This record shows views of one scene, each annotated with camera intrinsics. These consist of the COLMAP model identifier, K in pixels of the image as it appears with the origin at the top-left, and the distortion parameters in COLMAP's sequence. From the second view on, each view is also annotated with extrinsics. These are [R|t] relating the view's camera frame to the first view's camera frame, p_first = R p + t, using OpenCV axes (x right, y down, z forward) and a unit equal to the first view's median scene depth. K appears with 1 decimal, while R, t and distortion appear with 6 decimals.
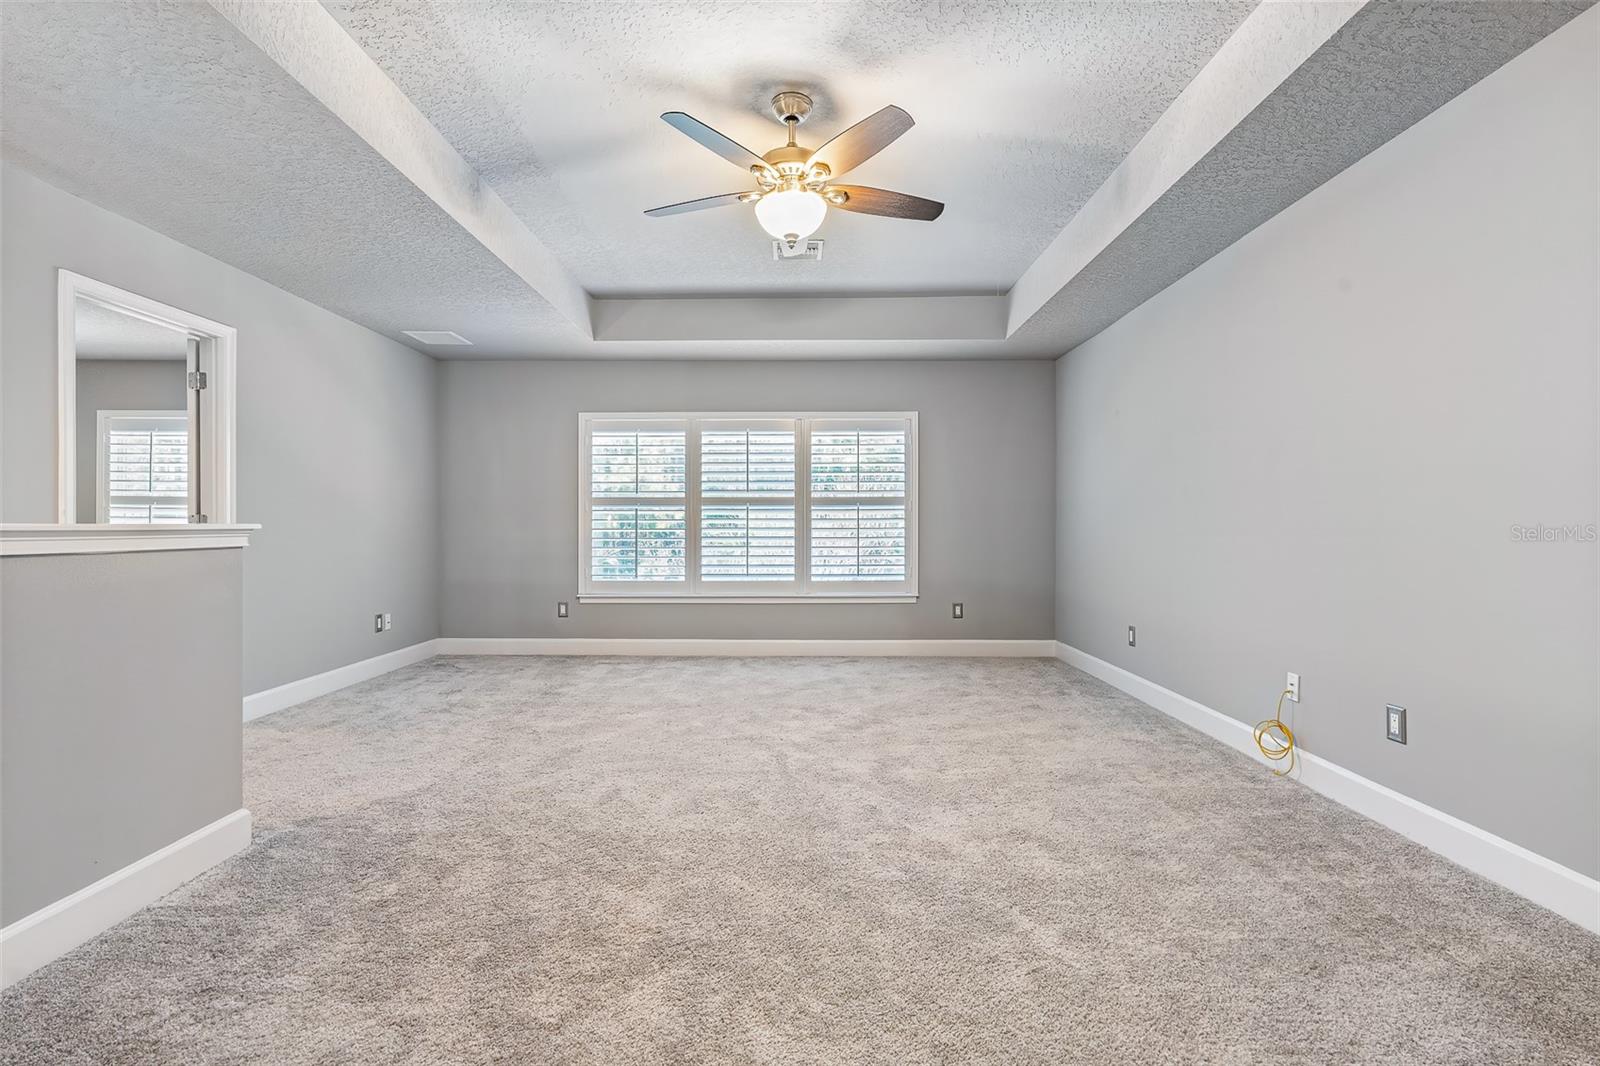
lens RADIAL K [[725.3, 0, 794.6], [0, 725.3, 535.7], [0, 0, 1]] dist [-0.009347, 0.003619]
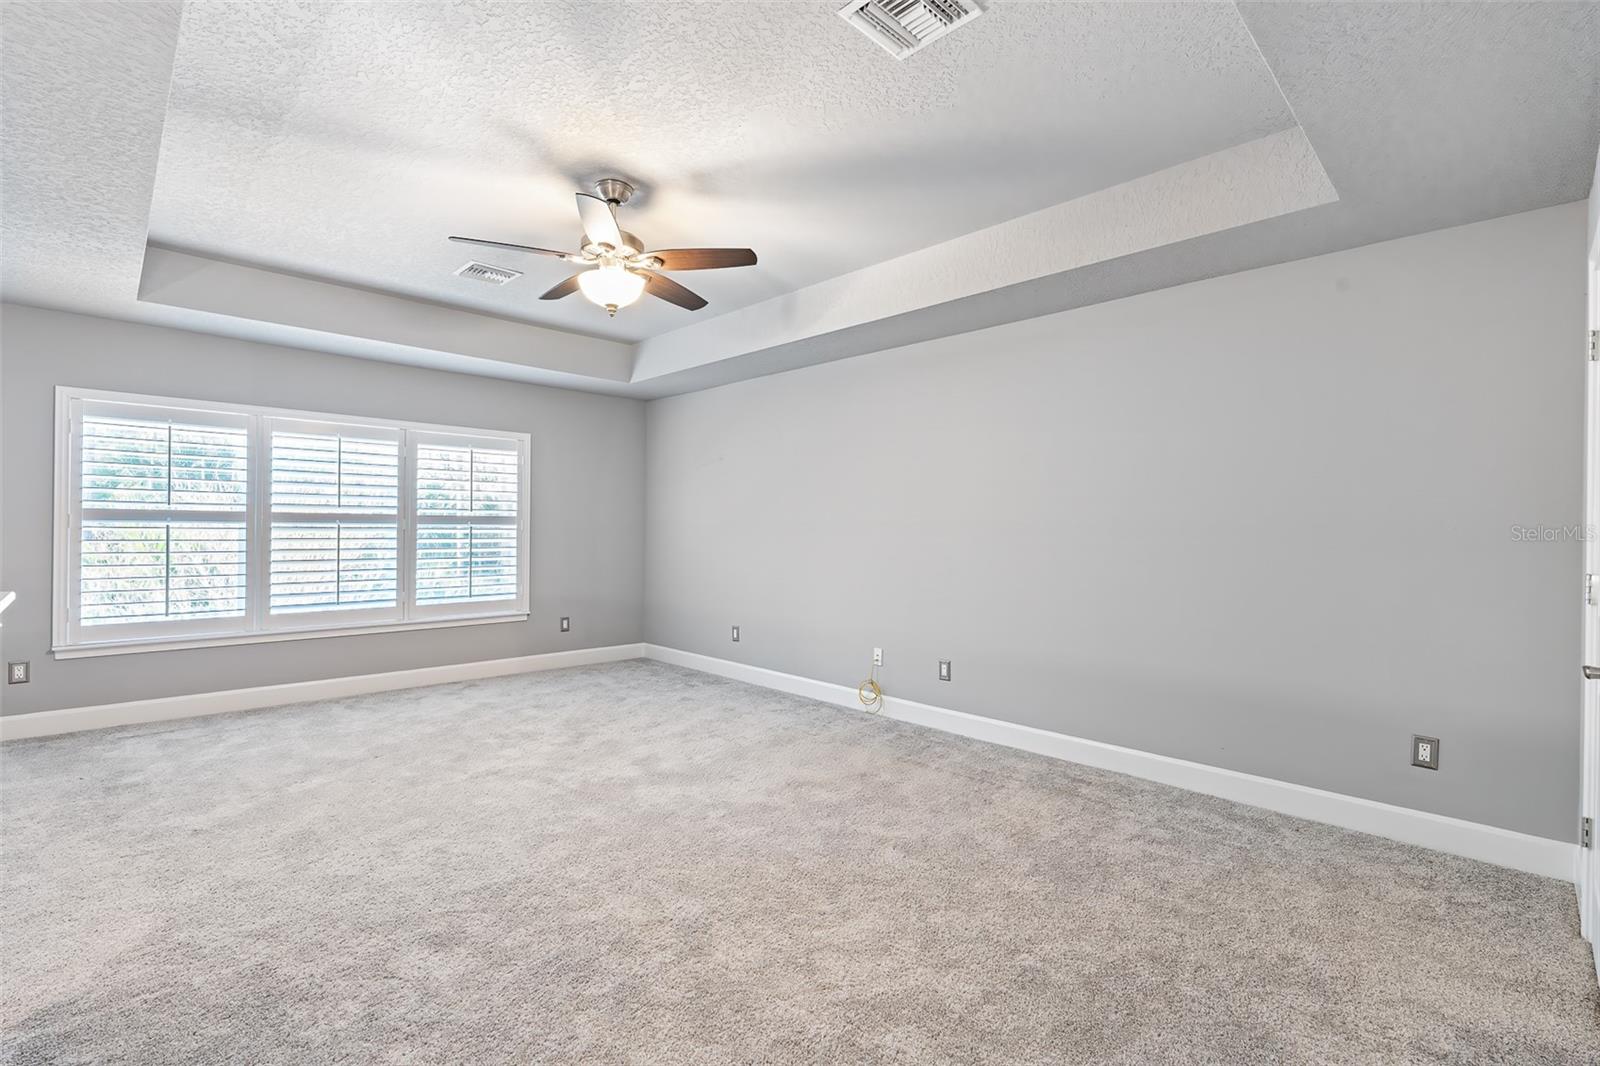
lens RADIAL K [[725.3, 0, 808.6], [0, 725.3, 533.9], [0, 0, 1]] dist [-0.009347, 0.003619]
pose [[0.698538, 0.003917, 0.715562, -0.347915], [-0.004121, 0.999990, -0.001452, -0.035836], [-0.715561, -0.001934, 0.698547, -0.000269]]
